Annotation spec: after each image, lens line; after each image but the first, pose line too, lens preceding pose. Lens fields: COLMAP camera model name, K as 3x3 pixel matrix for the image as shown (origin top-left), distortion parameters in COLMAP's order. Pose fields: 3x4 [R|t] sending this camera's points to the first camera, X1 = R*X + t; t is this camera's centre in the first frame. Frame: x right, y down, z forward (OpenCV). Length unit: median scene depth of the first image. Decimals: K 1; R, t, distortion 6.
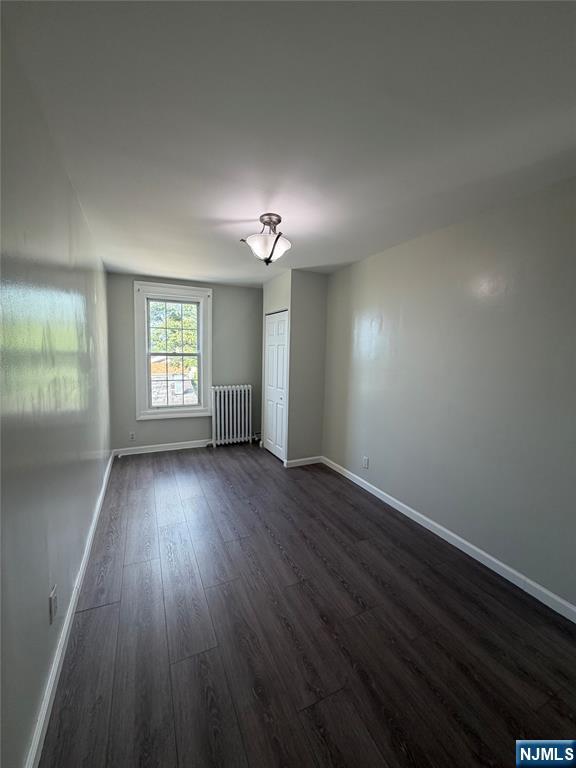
lens RADIAL K [[305.1, 0, 285.7], [0, 305.1, 380.6], [0, 0, 1]] dist [0.001002, -0.000295]
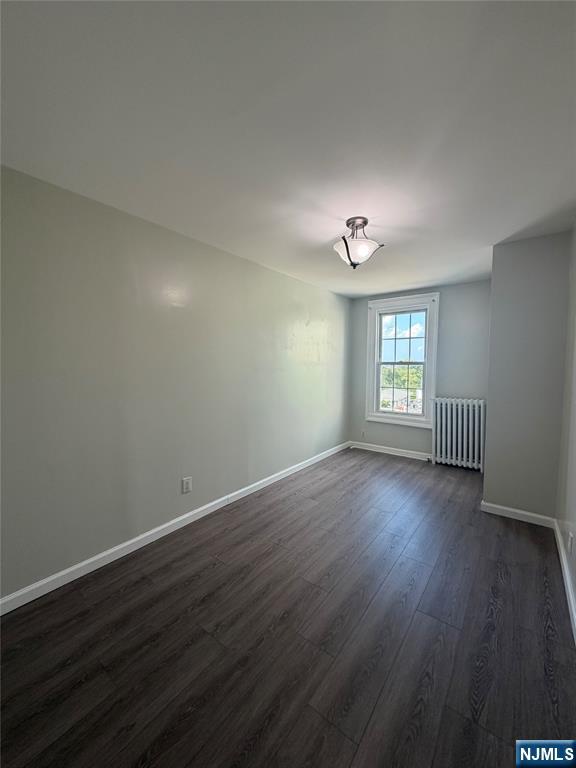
lens RADIAL K [[305.1, 0, 290.0], [0, 305.1, 378.5], [0, 0, 1]] dist [0.001002, -0.000295]
pose [[0.458636, 0.023793, -0.888306, 0.397387], [-0.073301, 0.997248, -0.011135, 0.005817], [0.885596, 0.070220, 0.459118, 0.196563]]
